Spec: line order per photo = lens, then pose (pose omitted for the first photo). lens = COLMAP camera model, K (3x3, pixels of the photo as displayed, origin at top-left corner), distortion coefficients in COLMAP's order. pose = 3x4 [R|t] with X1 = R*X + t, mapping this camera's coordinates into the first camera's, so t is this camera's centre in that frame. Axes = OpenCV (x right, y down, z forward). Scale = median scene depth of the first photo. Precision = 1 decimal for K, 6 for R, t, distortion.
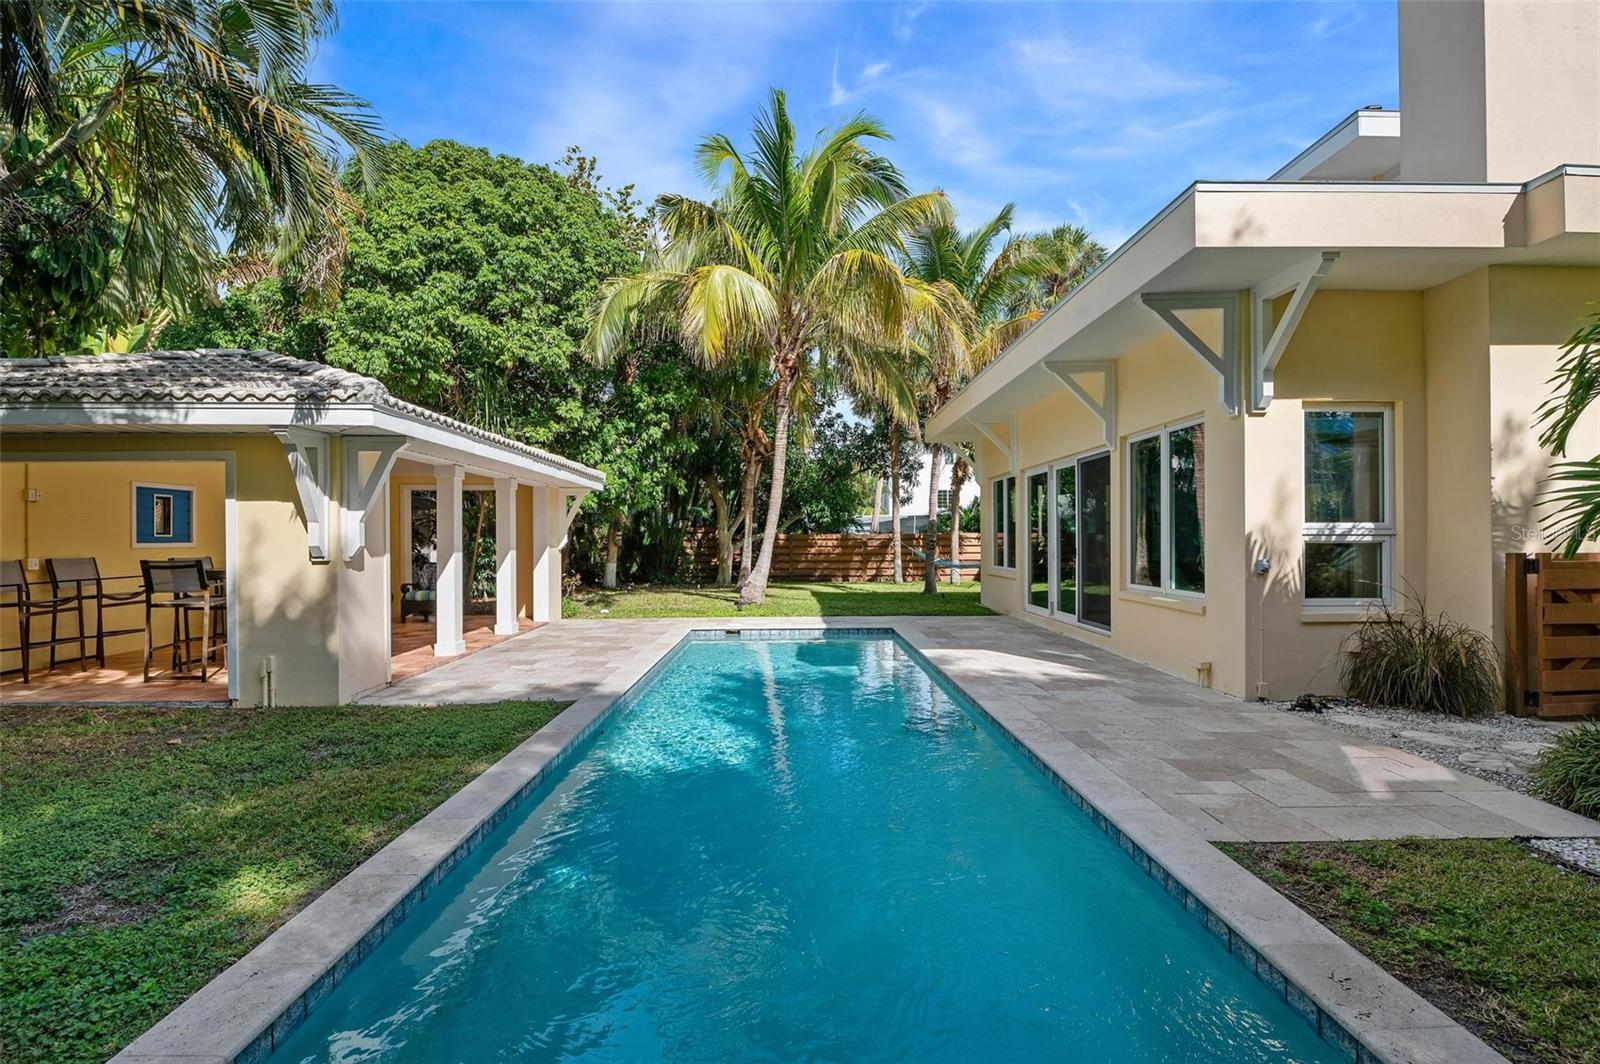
lens RADIAL K [[737.6, 0, 805.9], [0, 737.6, 536.8], [0, 0, 1]] dist [0.002949, -0.004300]
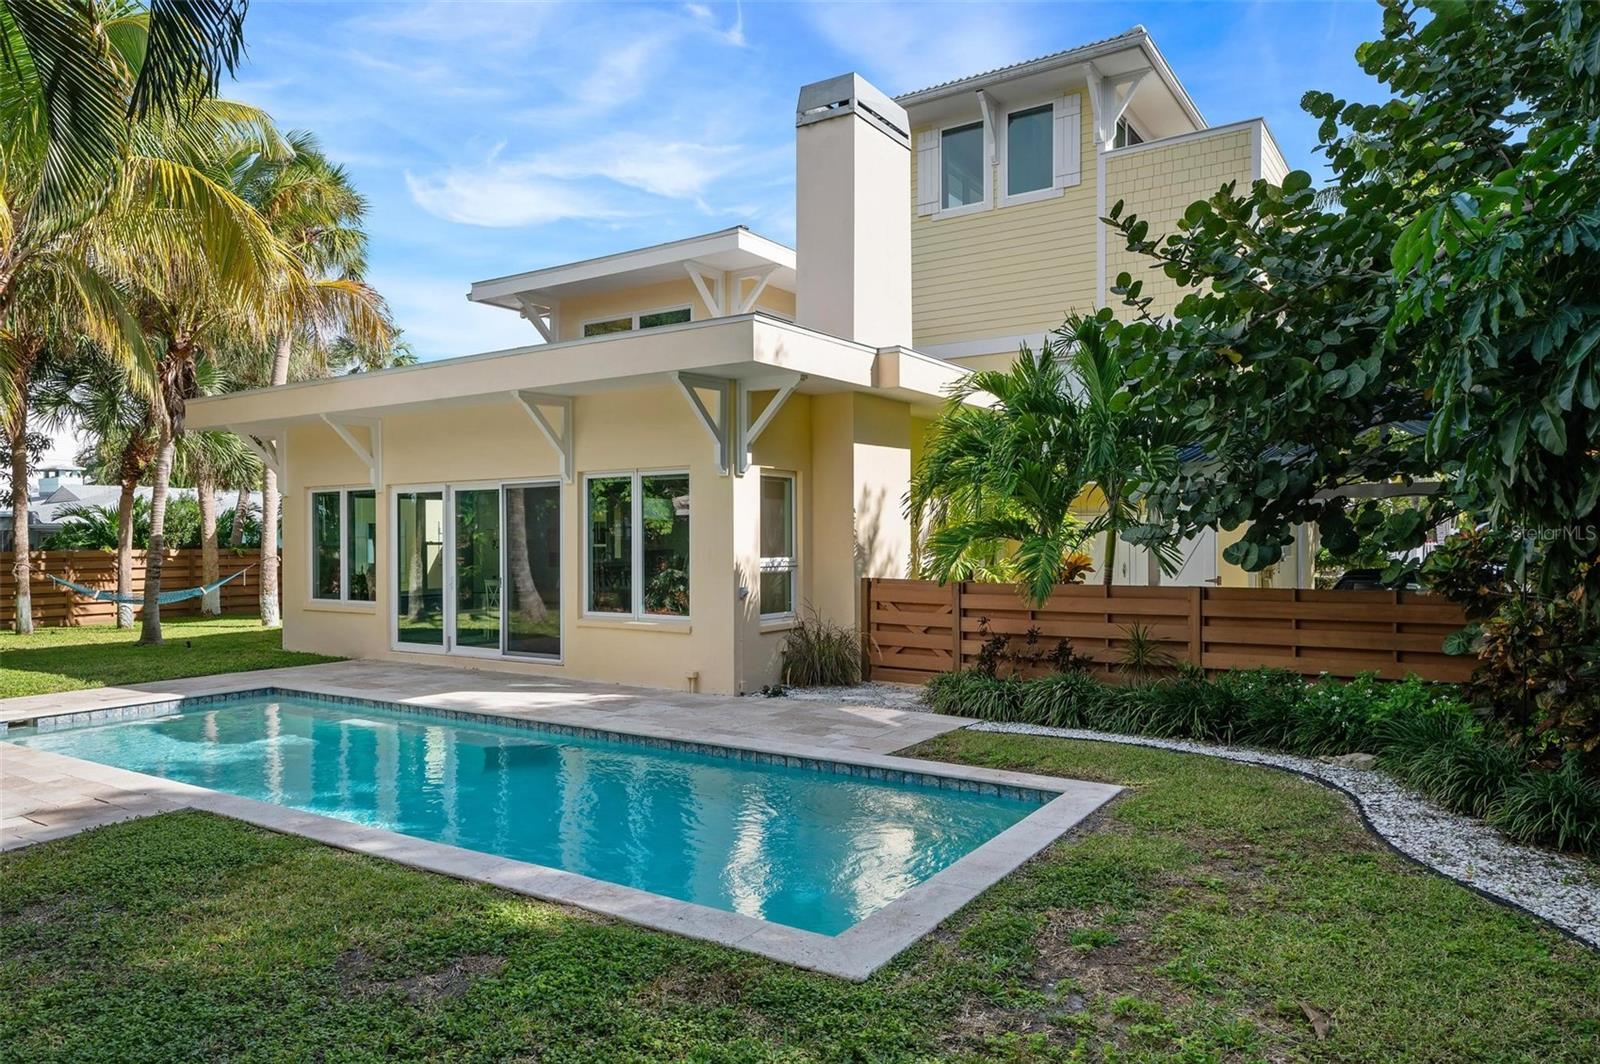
lens RADIAL K [[1021.7, 0, 799.0], [0, 1021.7, 543.8], [0, 0, 1]] dist [0.024065, -0.004292]
pose [[0.572363, -0.003124, 0.819994, -0.628451], [0.001346, 0.999995, 0.002870, -0.039682], [-0.819999, -0.000539, 0.572365, -0.091025]]
